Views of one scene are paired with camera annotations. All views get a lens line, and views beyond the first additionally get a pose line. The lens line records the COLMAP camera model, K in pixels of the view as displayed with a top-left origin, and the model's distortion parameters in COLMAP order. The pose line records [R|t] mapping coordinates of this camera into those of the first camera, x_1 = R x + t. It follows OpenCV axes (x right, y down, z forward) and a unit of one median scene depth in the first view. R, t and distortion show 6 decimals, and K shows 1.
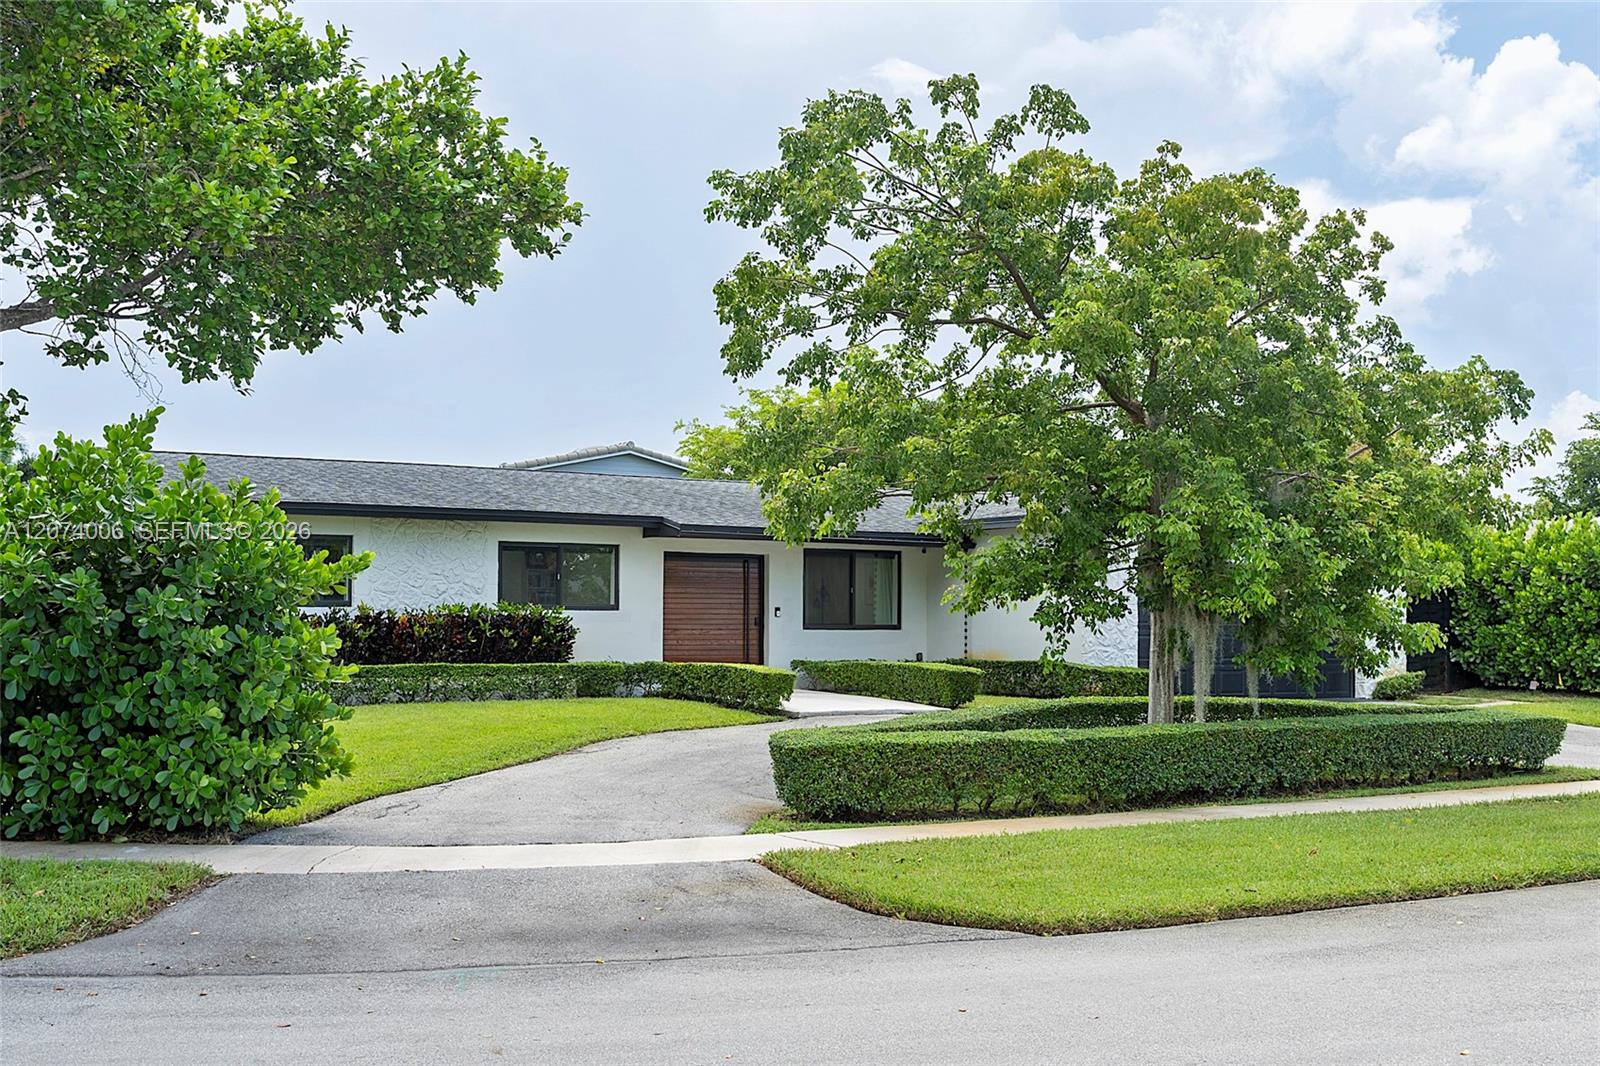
lens RADIAL K [[1587.3, 0, 800.0], [0, 1587.3, 533.0], [0, 0, 1]] dist [0.000987, -0.002265]
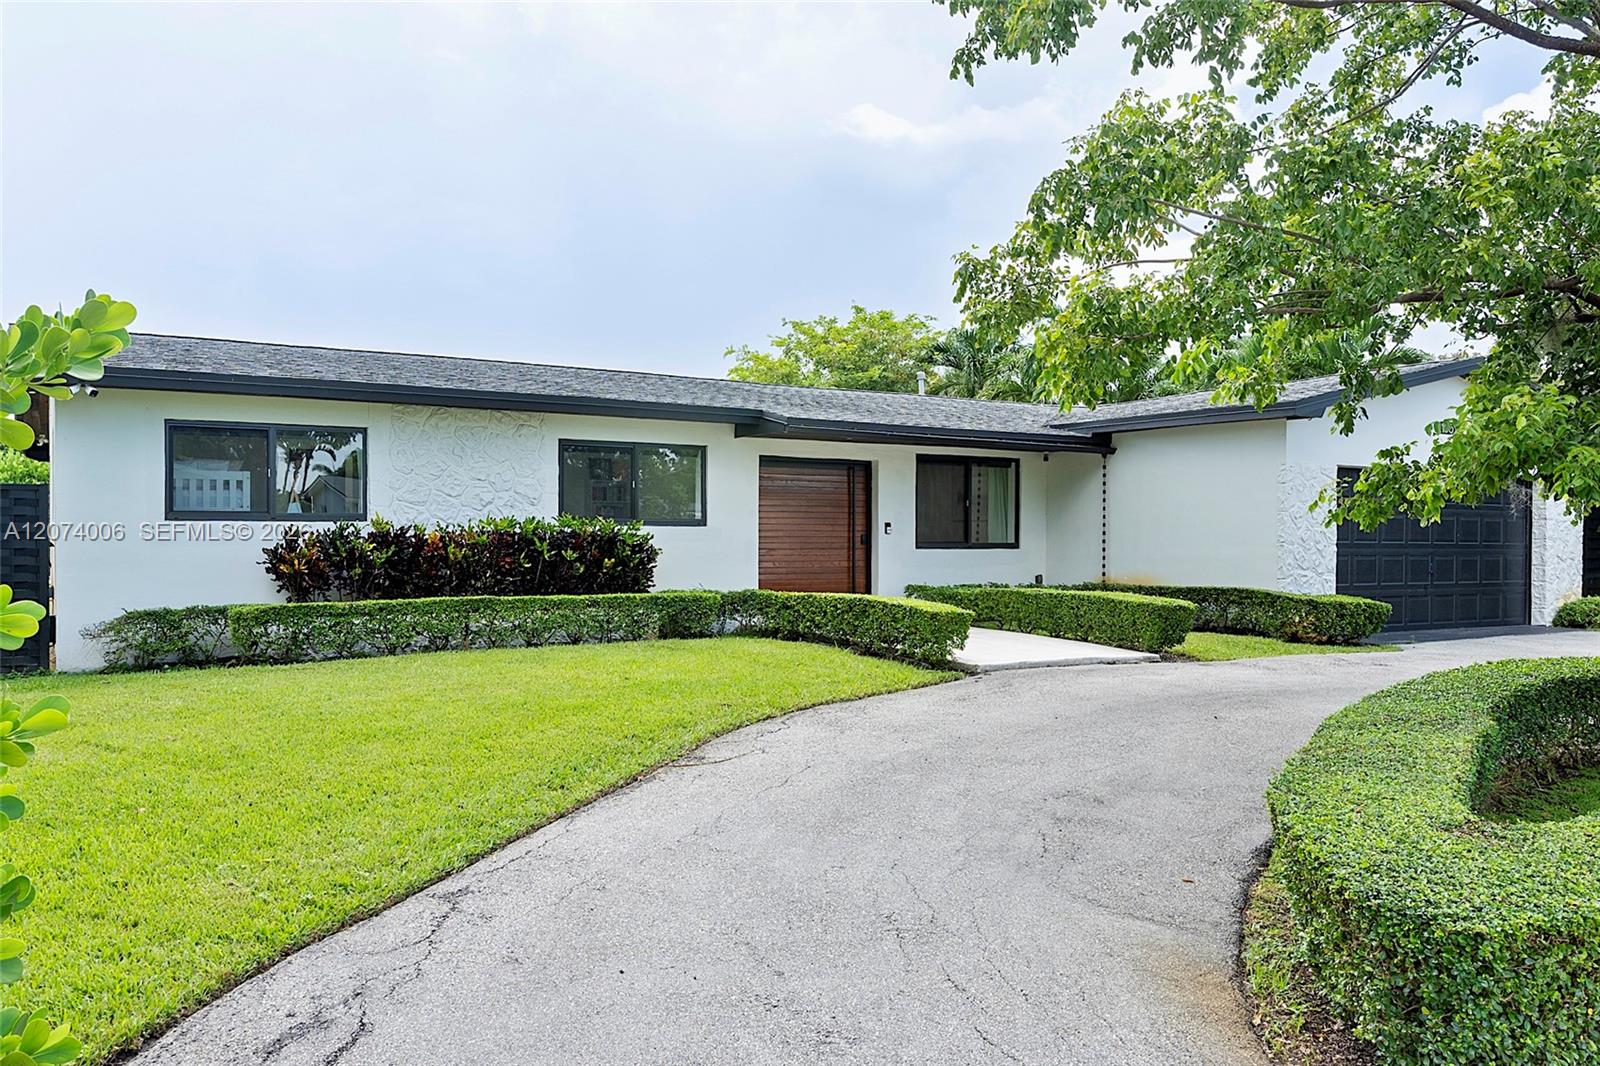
lens RADIAL K [[1199.5, 0, 800.0], [0, 1199.5, 533.0], [0, 0, 1]] dist [-0.010364, -0.005755]
pose [[0.999928, -0.001219, 0.011942, -0.076964], [0.000610, 0.998704, 0.050893, 0.021773], [-0.011989, -0.050882, 0.998633, 0.400351]]
